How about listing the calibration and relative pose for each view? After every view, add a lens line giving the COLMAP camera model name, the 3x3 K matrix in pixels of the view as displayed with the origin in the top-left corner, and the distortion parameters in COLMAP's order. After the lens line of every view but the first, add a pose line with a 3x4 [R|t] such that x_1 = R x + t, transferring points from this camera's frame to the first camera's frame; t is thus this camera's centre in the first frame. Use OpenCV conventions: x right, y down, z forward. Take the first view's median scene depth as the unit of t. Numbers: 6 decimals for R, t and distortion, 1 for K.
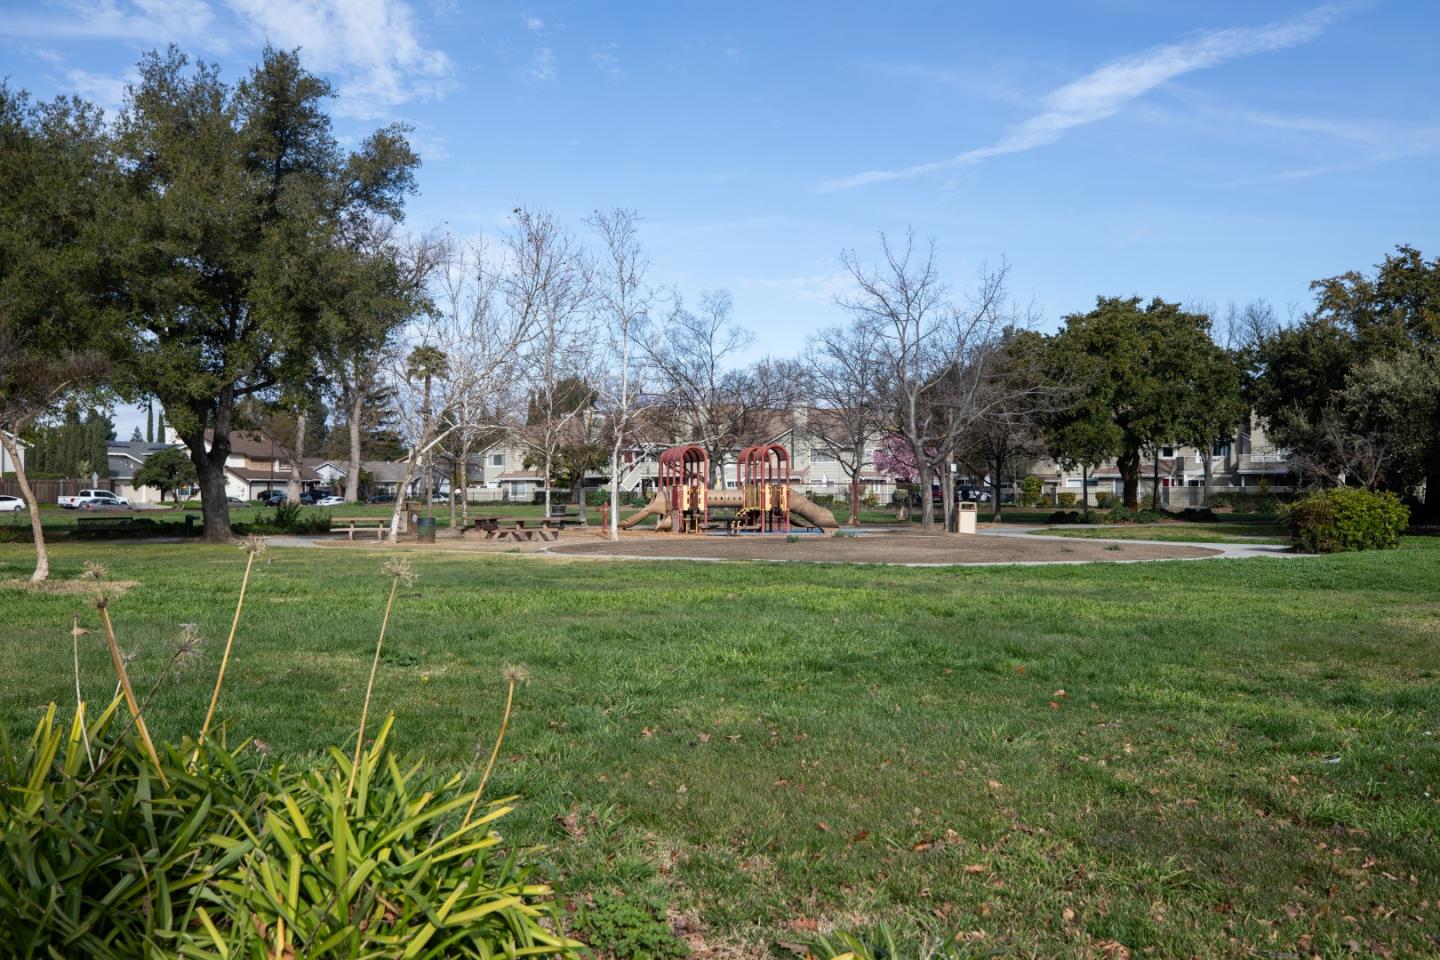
lens RADIAL K [[2117.1, 0, 720.0], [0, 2117.1, 480.0], [0, 0, 1]] dist [-0.021898, 0.610251]
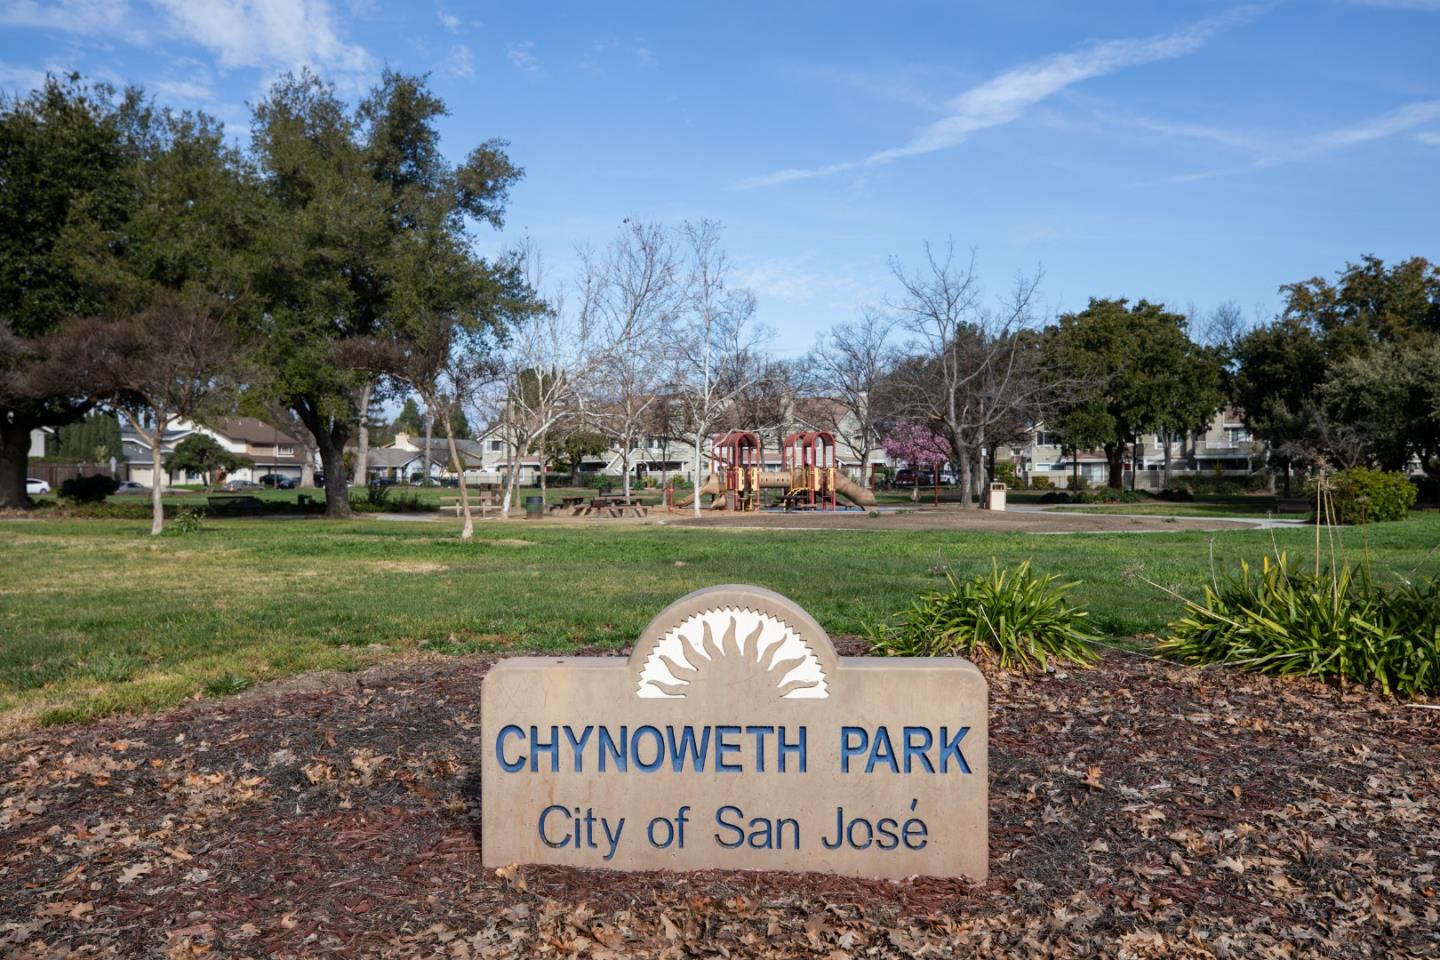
lens RADIAL K [[2117.1, 0, 720.0], [0, 2117.1, 480.0], [0, 0, 1]] dist [-0.021898, 0.610251]
pose [[0.996954, -0.000114, 0.077989, -0.100522], [-0.000307, 0.999985, 0.005394, 0.002590], [-0.077989, -0.005401, 0.996940, -0.088148]]
